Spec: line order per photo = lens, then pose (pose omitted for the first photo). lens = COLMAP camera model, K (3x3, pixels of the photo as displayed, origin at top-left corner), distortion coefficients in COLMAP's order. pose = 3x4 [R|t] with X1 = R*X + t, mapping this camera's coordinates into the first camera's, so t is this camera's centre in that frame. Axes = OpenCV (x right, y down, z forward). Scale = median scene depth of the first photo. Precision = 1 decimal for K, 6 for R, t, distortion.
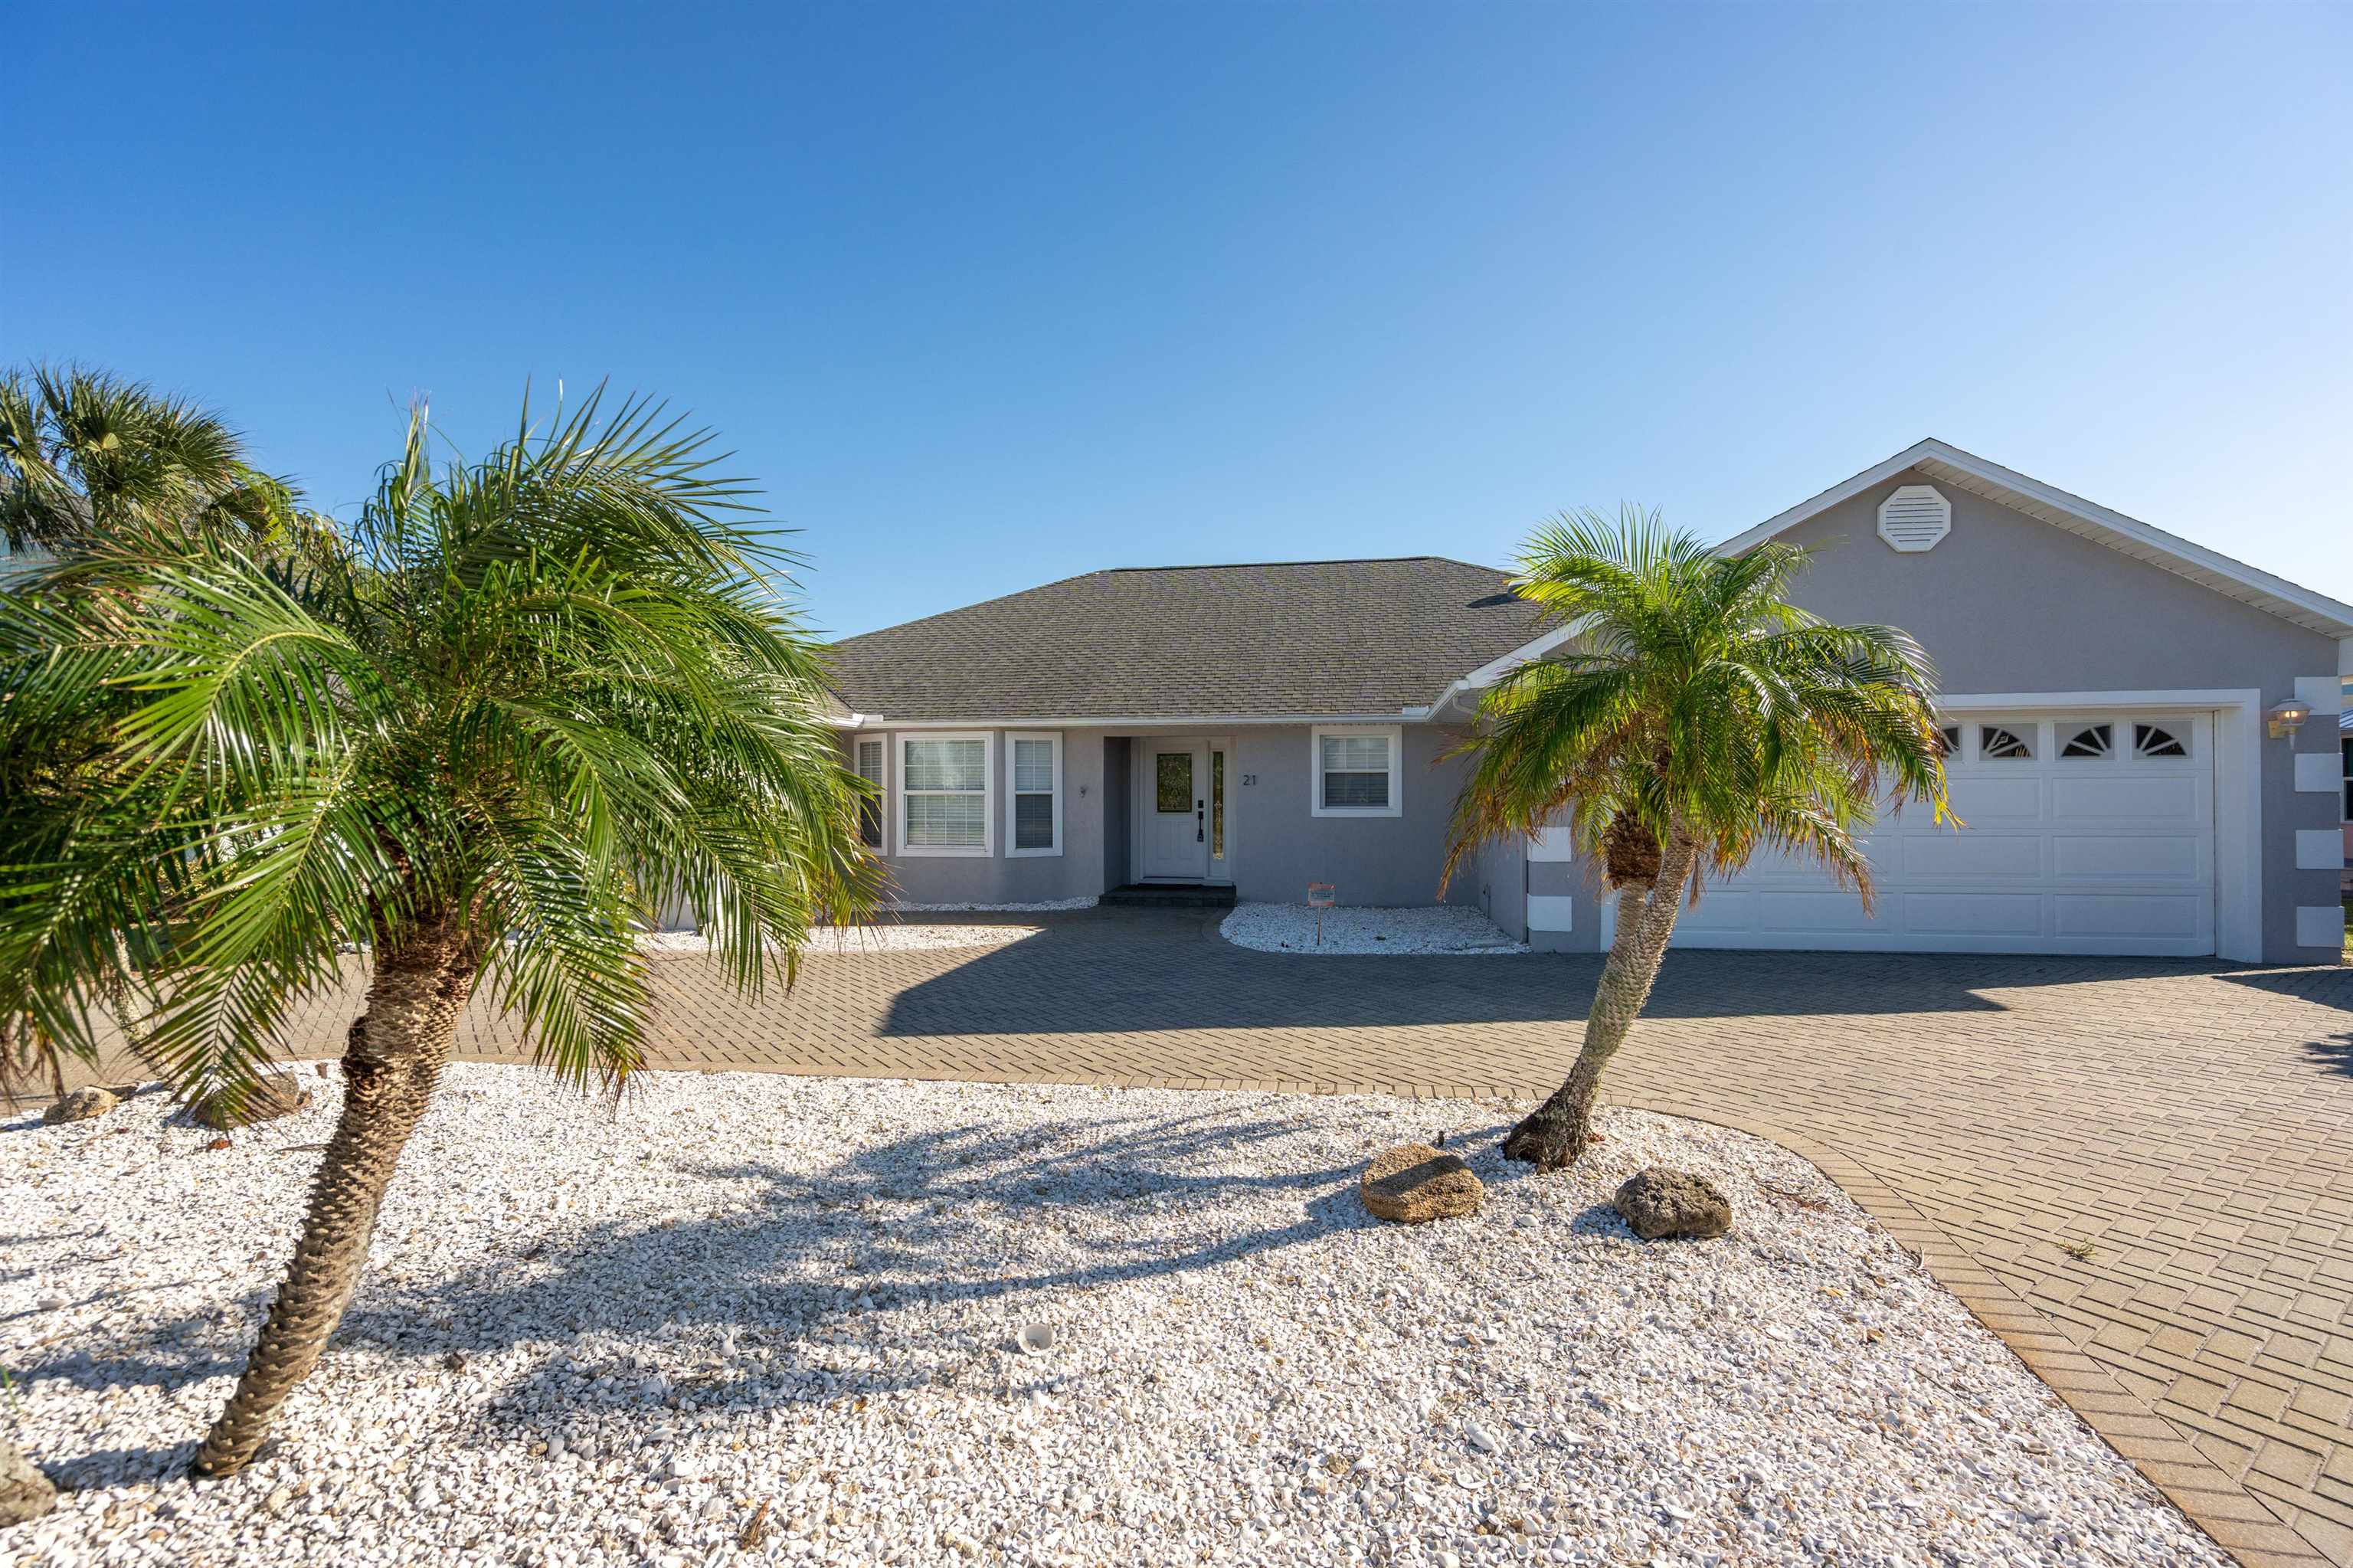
lens RADIAL K [[1084.9, 0, 1174.8], [0, 1084.9, 774.0], [0, 0, 1]] dist [-0.001442, 0.000147]
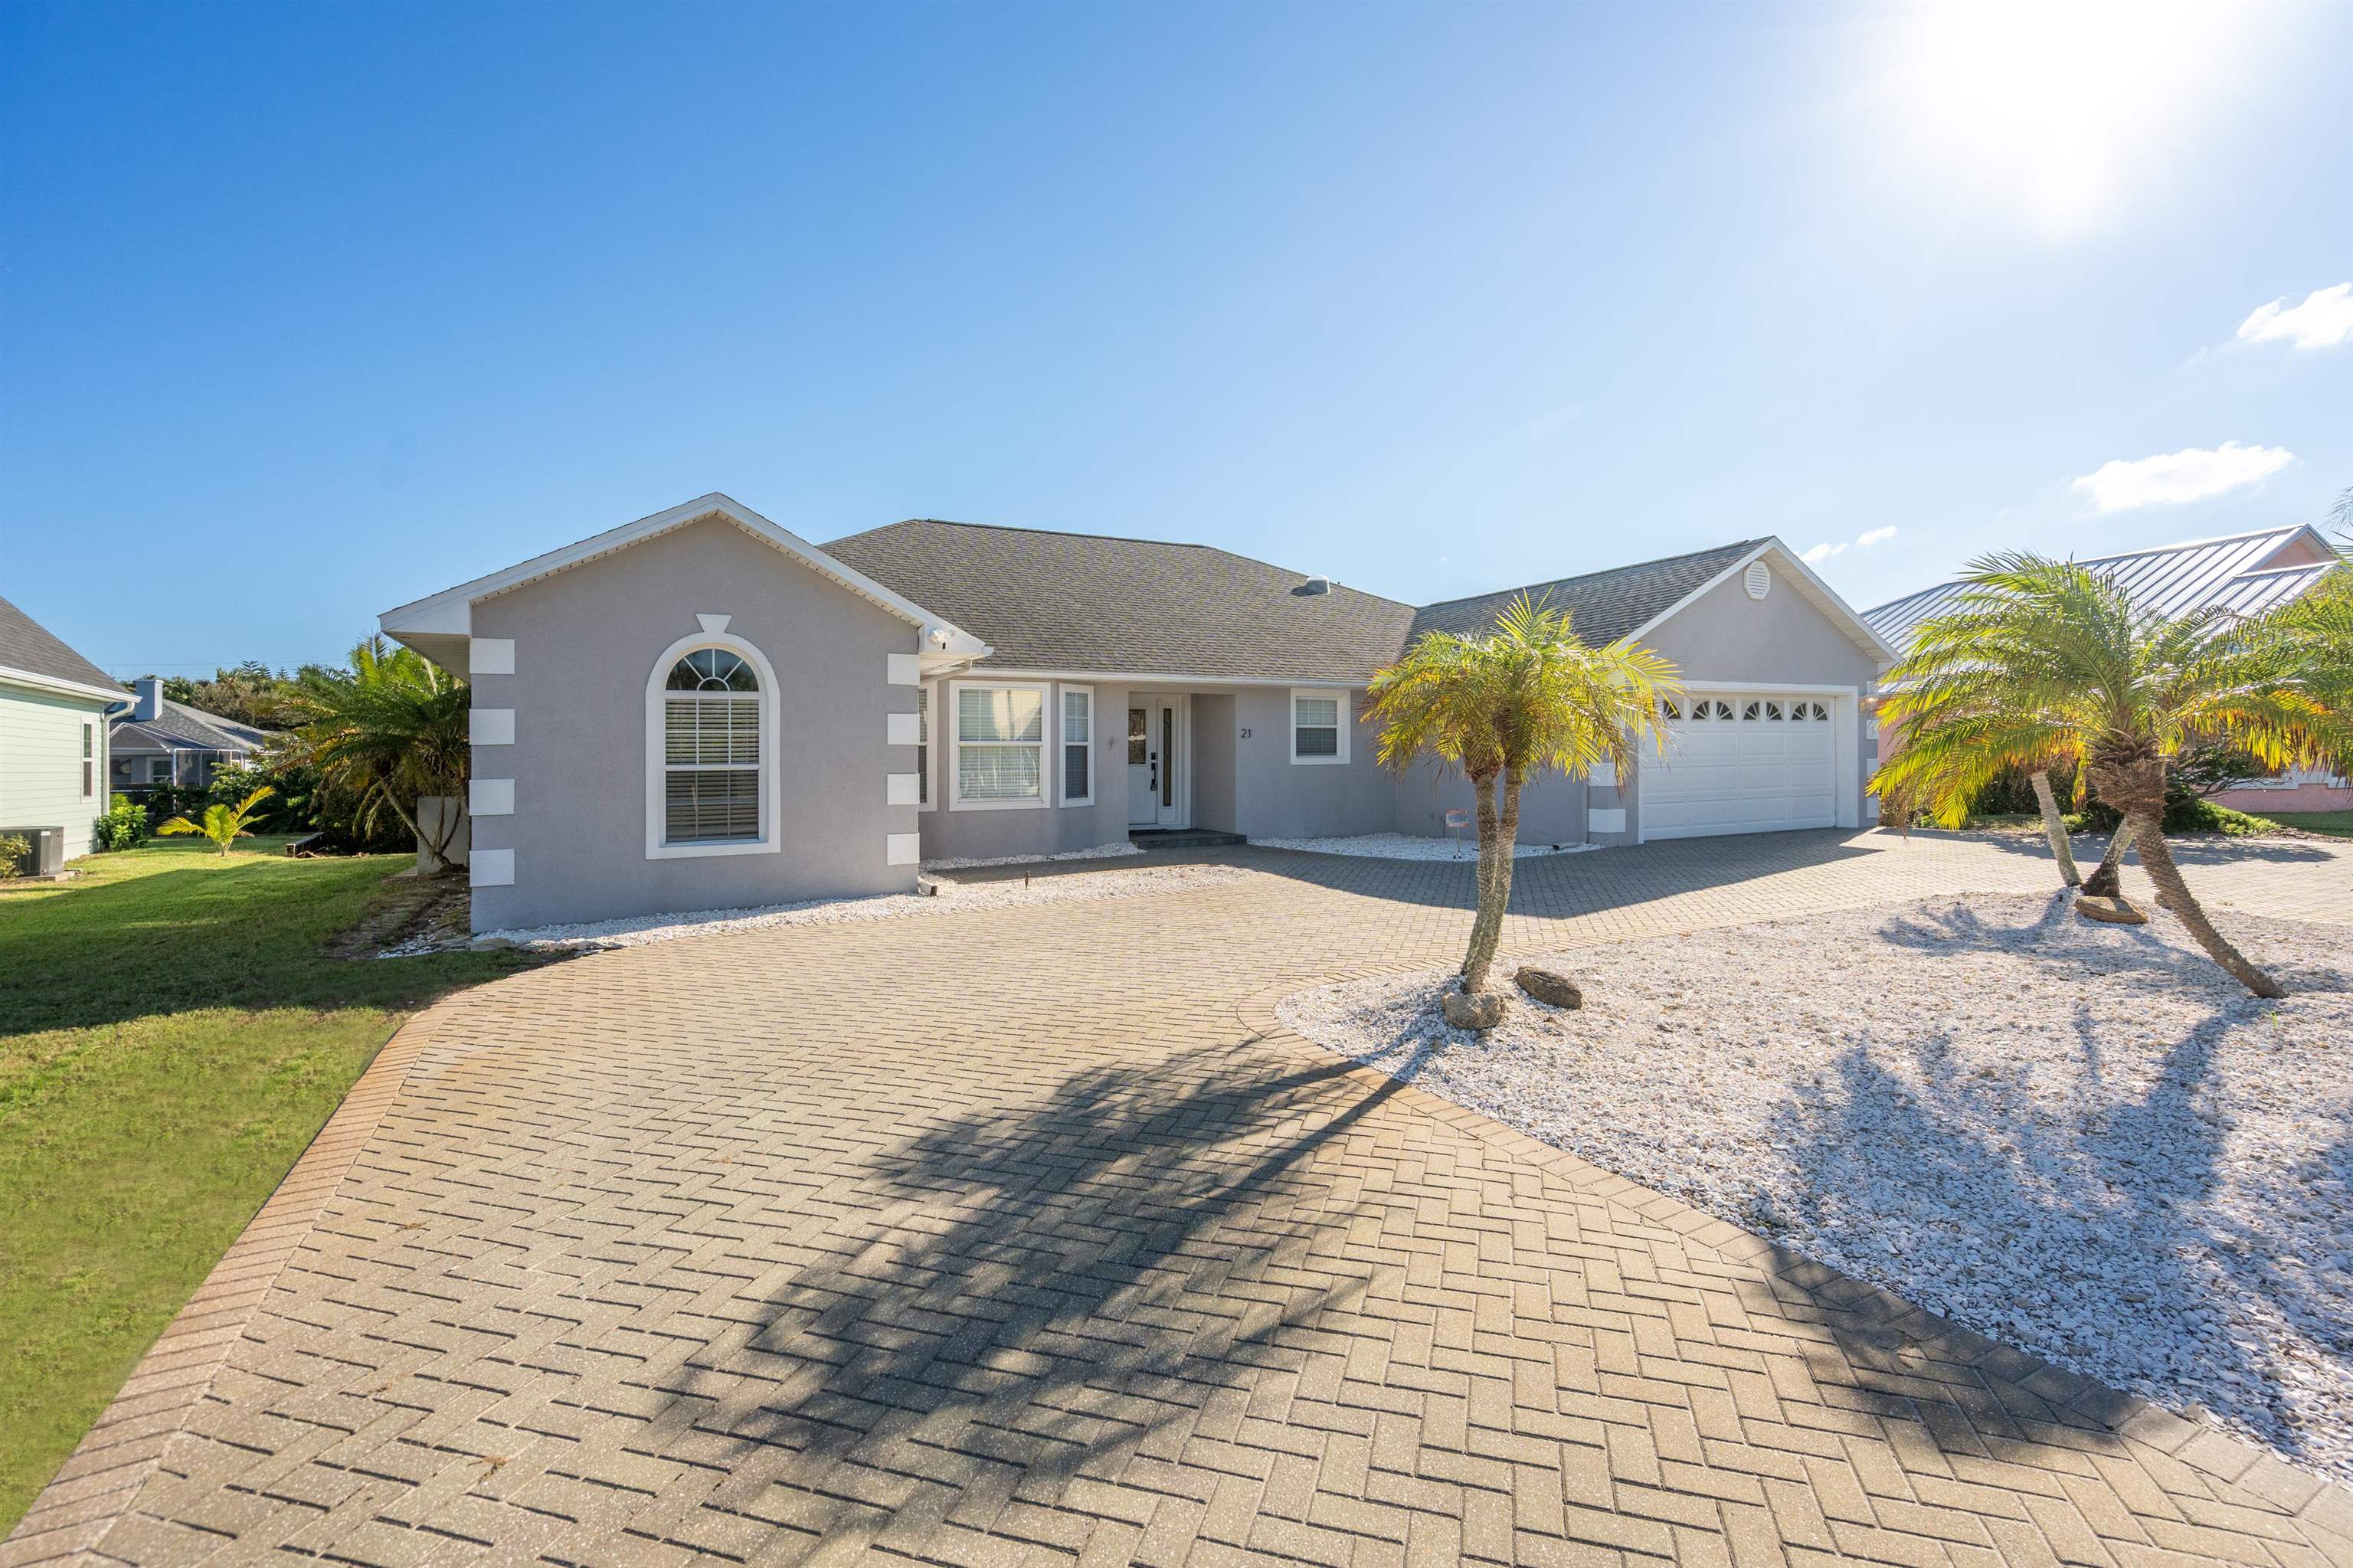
lens RADIAL K [[1084.9, 0, 1174.8], [0, 1084.9, 774.0], [0, 0, 1]] dist [-0.001442, 0.000147]
pose [[0.796202, -0.013852, 0.604873, -0.693921], [-0.003280, 0.999624, 0.027209, 0.017718], [-0.605022, -0.023648, 0.795857, 0.128900]]
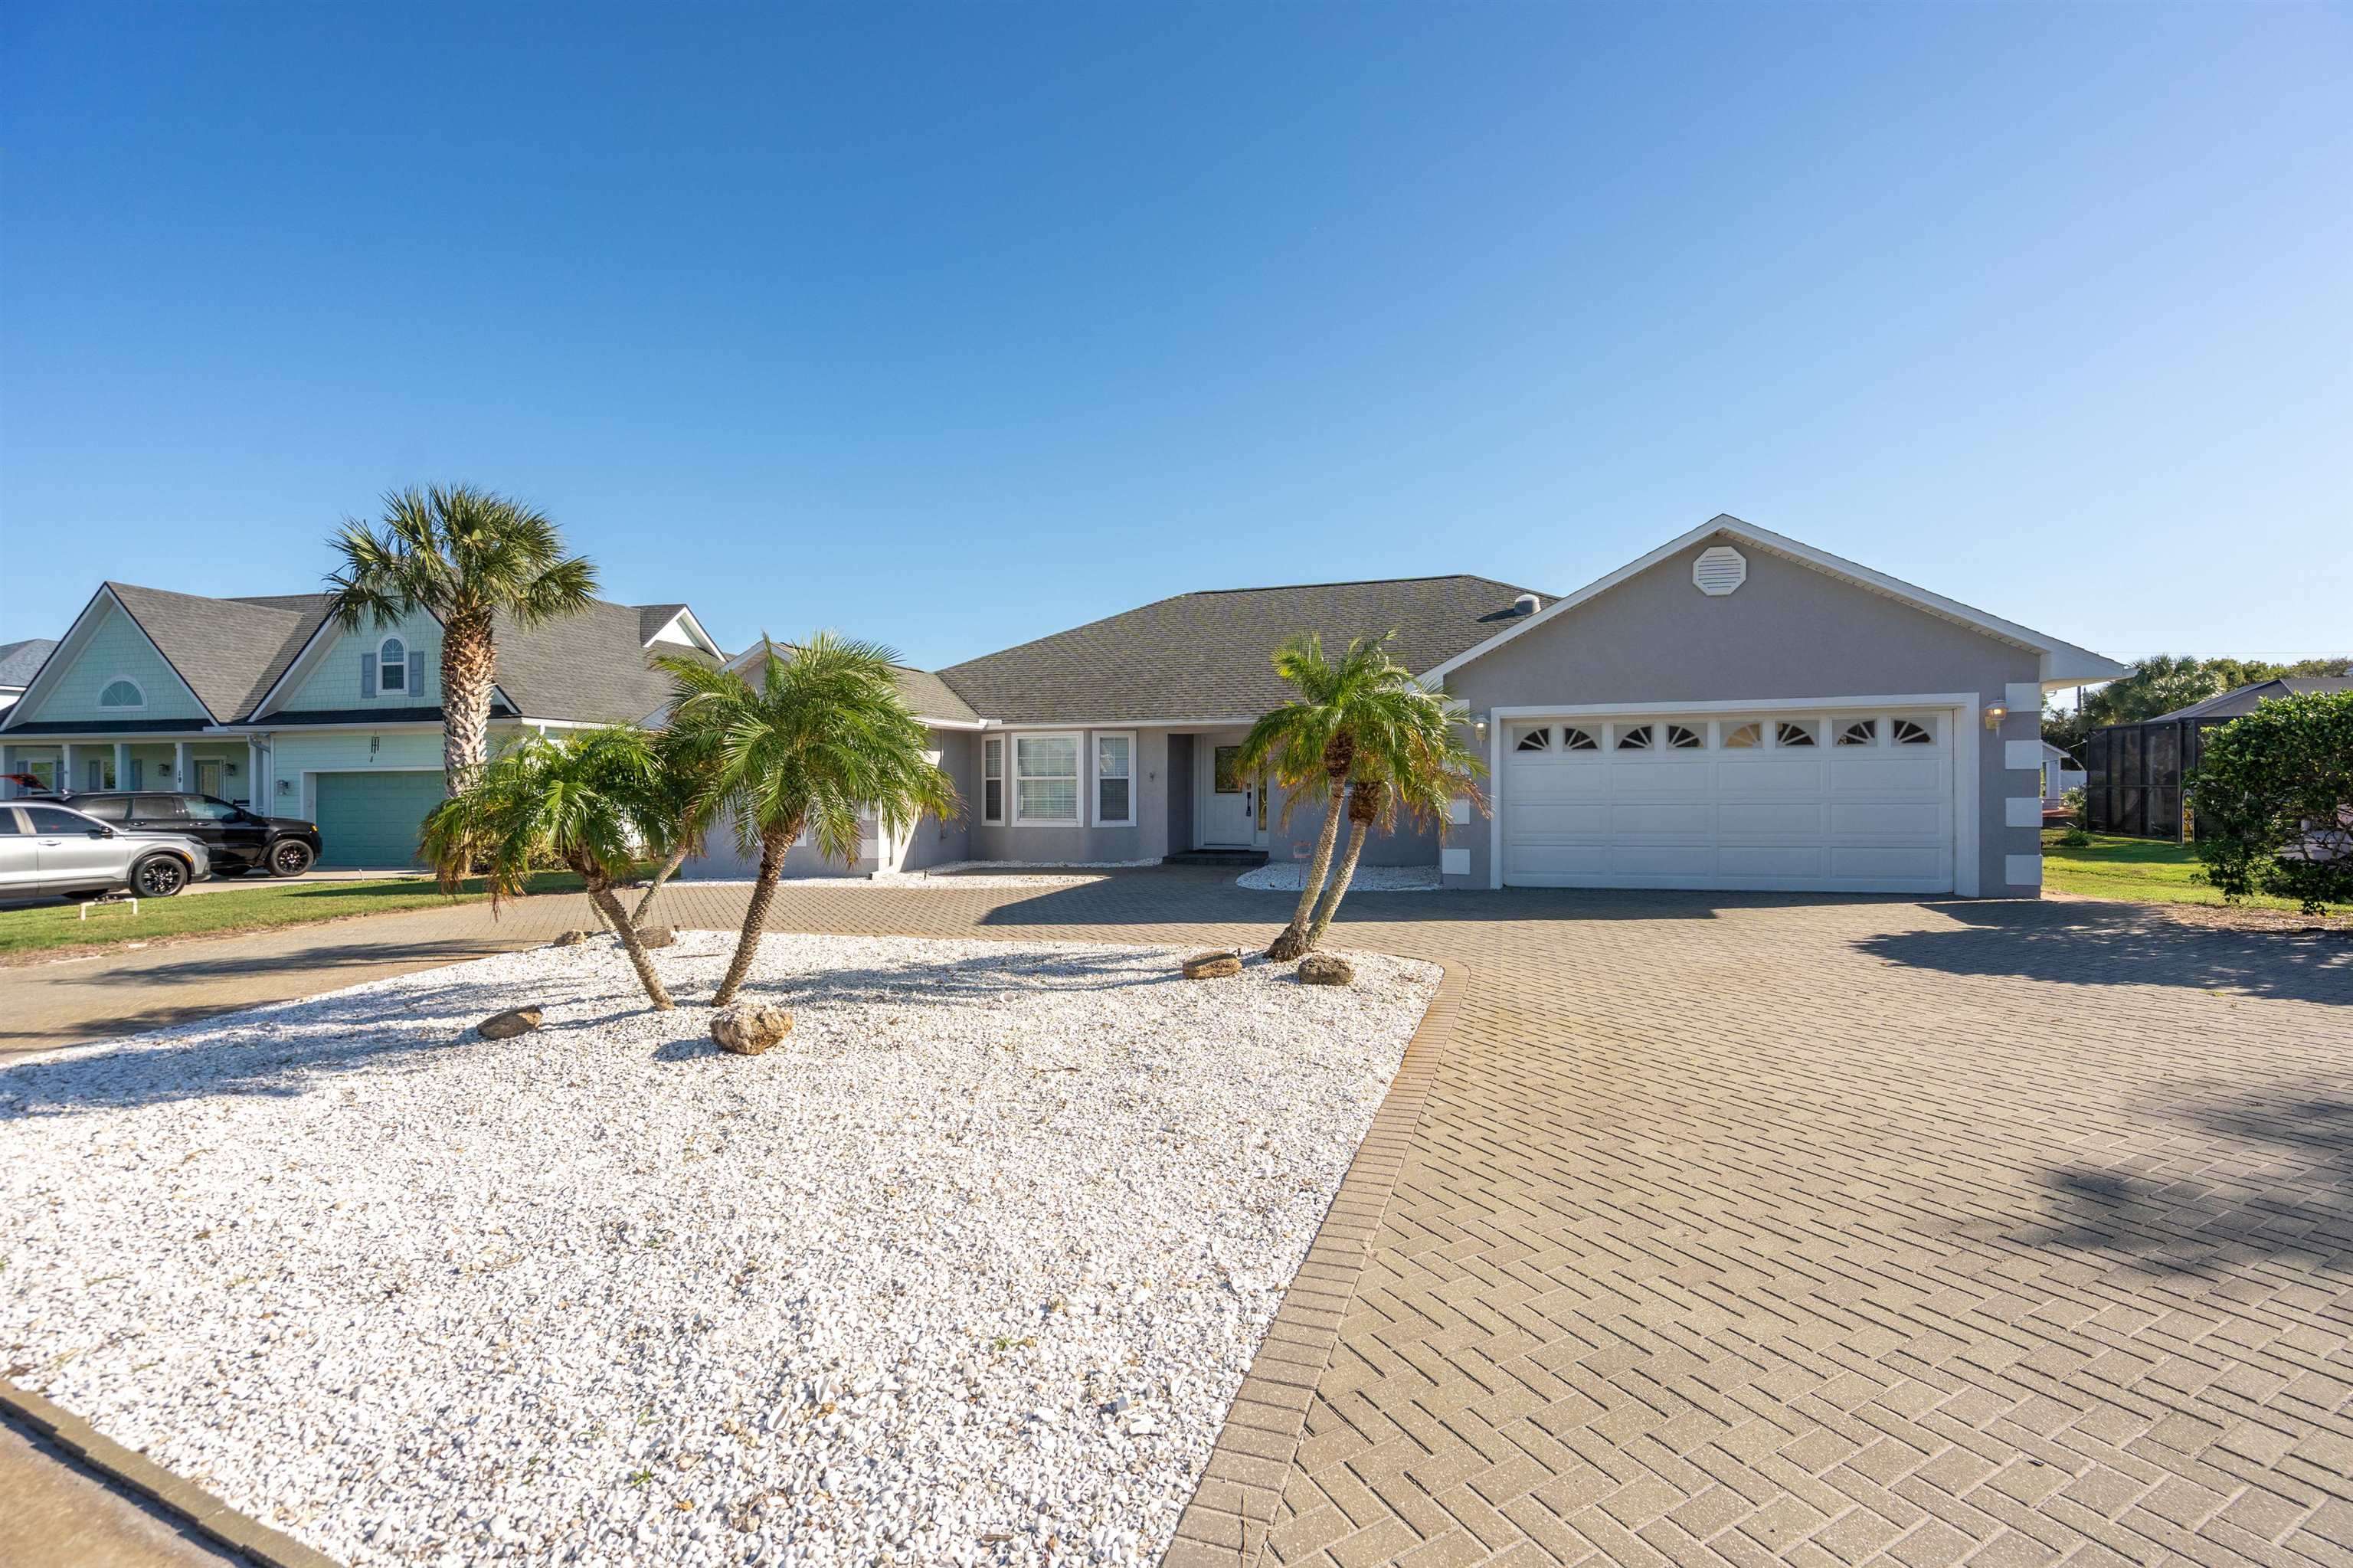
lens RADIAL K [[1082.2, 0, 1168.4], [0, 1082.2, 752.5], [0, 0, 1]] dist [-0.021903, -0.000040]
pose [[0.989927, -0.009644, -0.141251, 0.121485], [0.008324, 0.999916, -0.009935, 0.000097], [0.141335, 0.008659, 0.989924, -0.282736]]
